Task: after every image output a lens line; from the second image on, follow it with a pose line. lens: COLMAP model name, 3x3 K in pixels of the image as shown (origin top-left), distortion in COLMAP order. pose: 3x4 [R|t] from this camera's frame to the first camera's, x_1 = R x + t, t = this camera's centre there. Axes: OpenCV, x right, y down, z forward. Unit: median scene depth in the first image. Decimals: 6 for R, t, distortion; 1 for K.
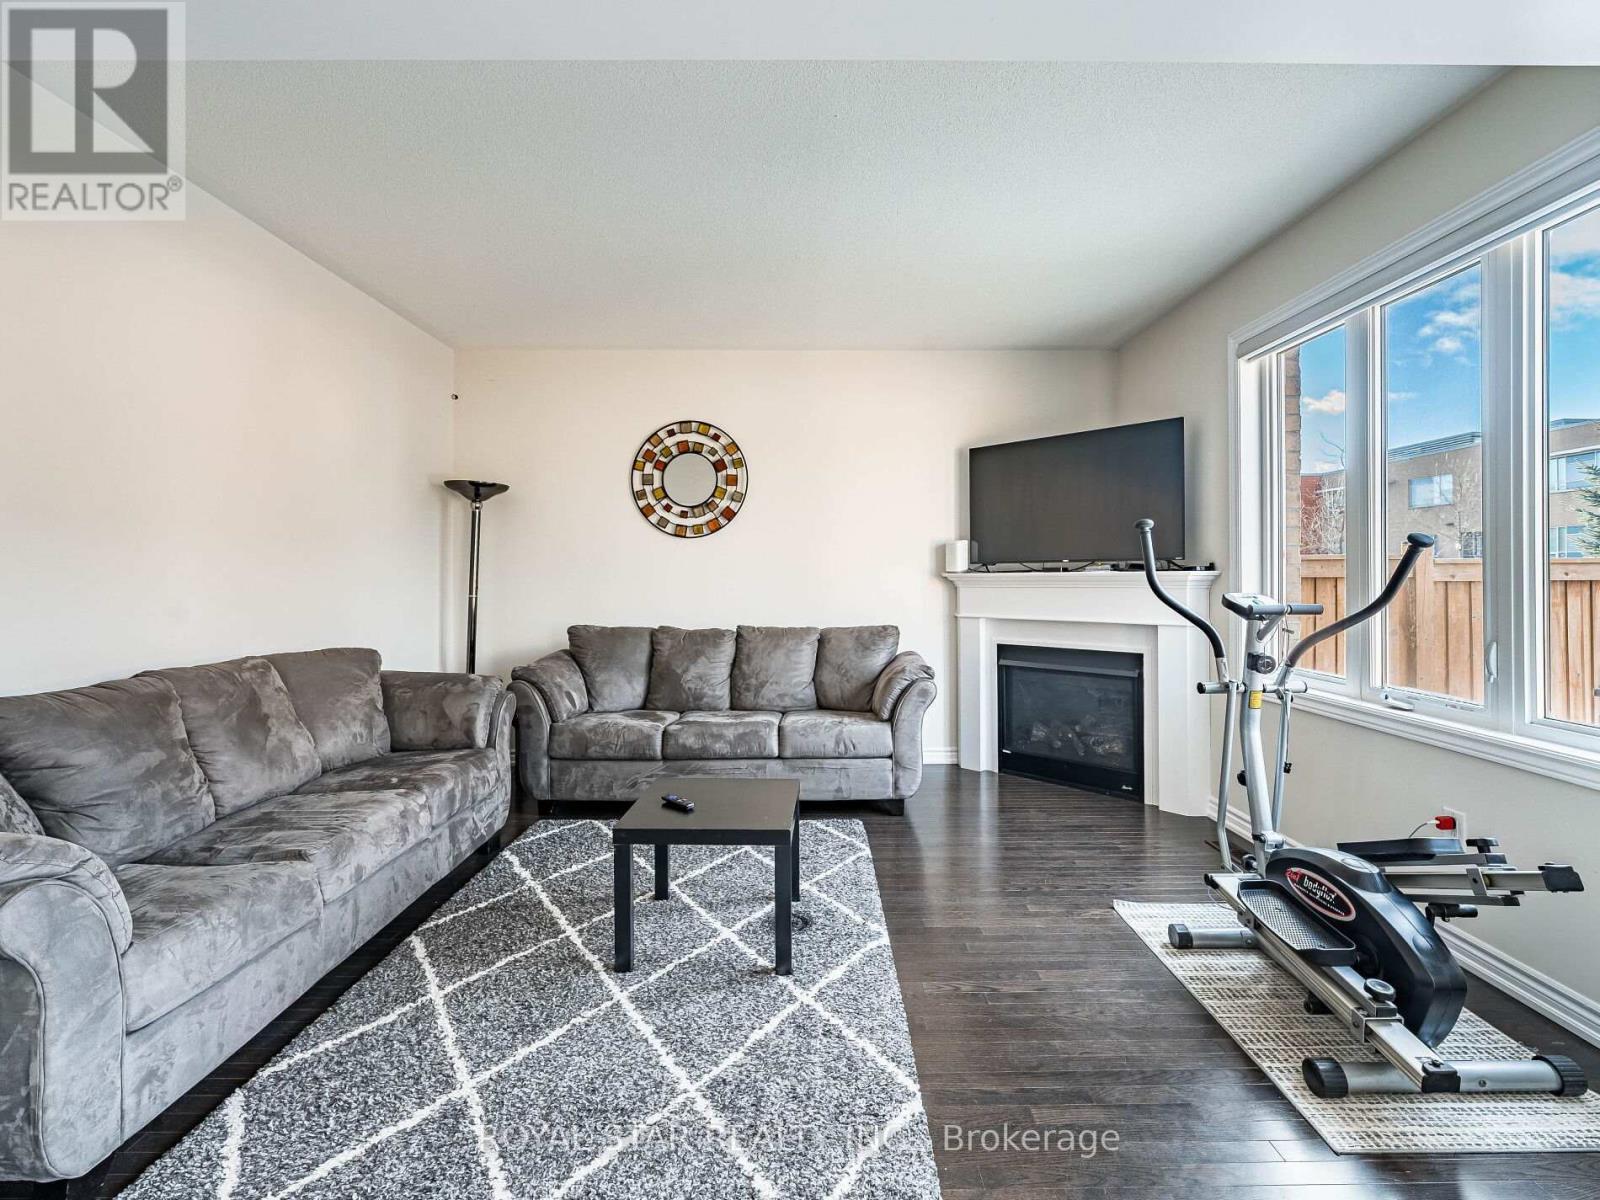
lens RADIAL K [[717.8, 0, 813.4], [0, 717.8, 574.2], [0, 0, 1]] dist [-0.001434, -0.000059]
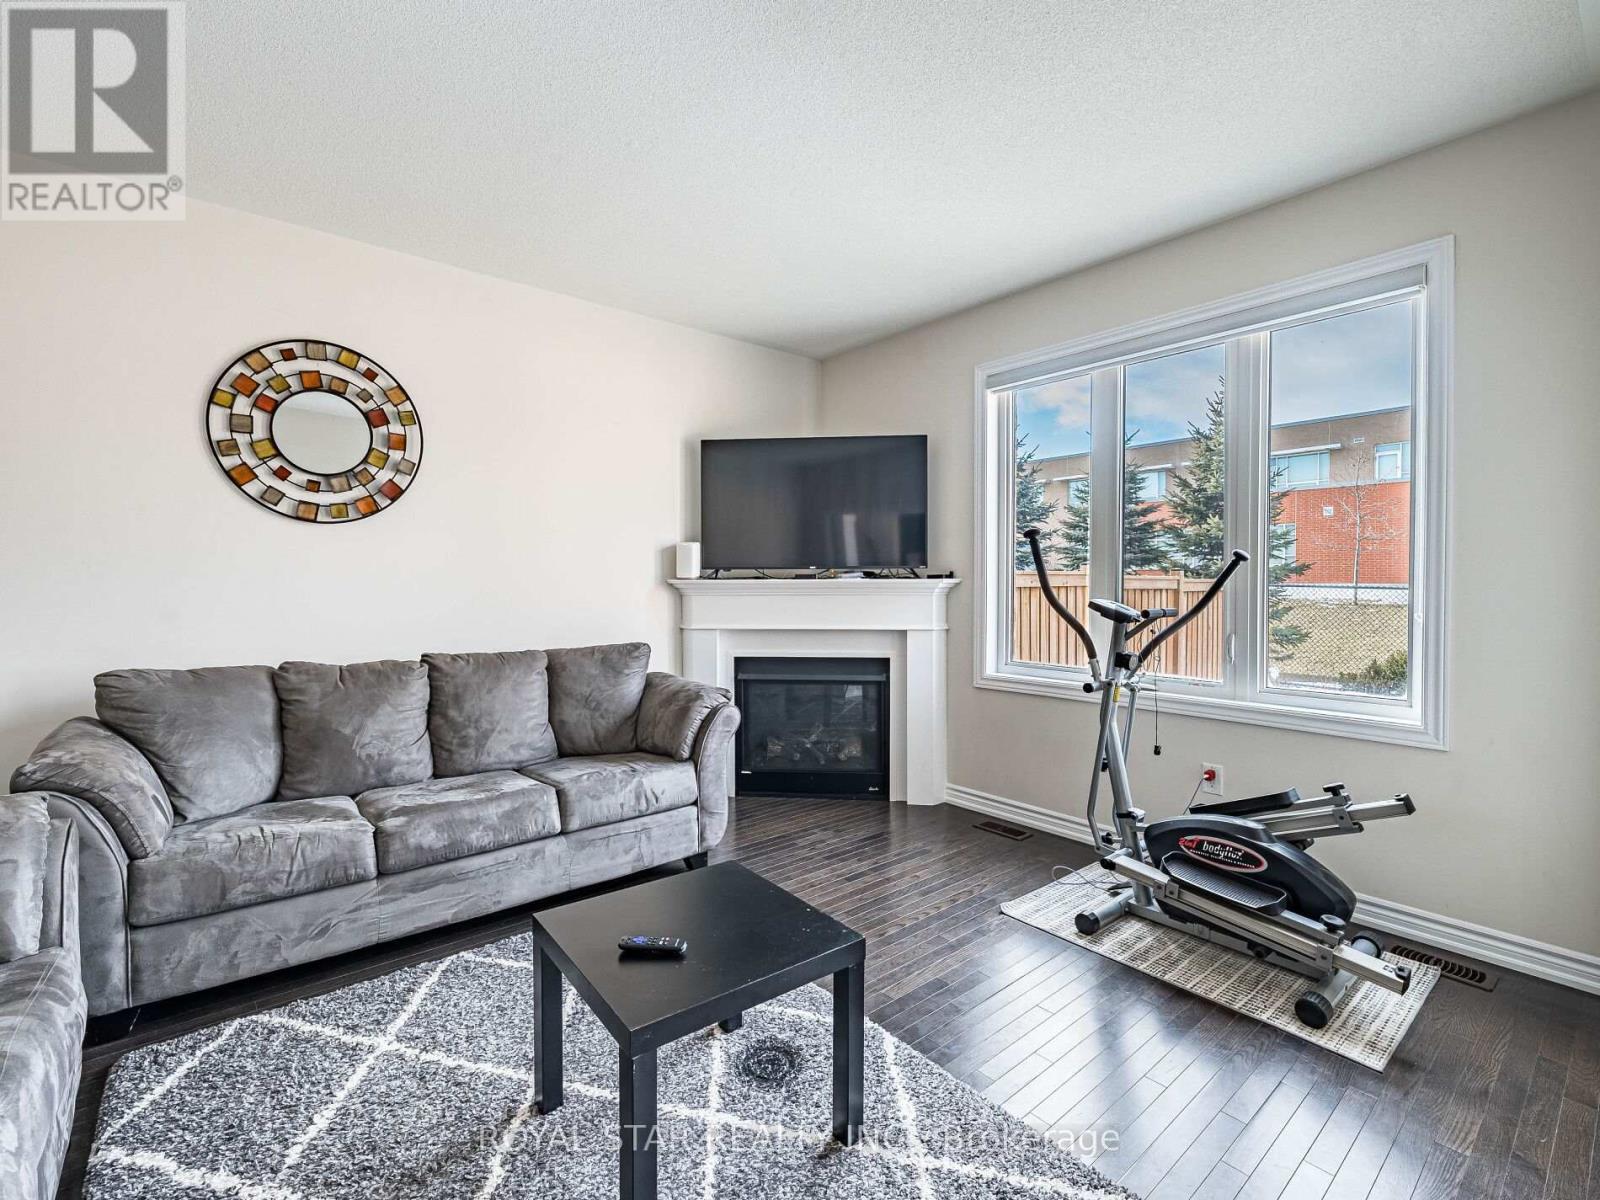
lens RADIAL K [[717.8, 0, 786.7], [0, 717.8, 591.4], [0, 0, 1]] dist [-0.001434, -0.000059]
pose [[0.777859, -0.005002, 0.628419, -0.282153], [-0.004175, 0.999905, 0.013127, 0.000812], [-0.628425, -0.012835, 0.777765, 0.257990]]
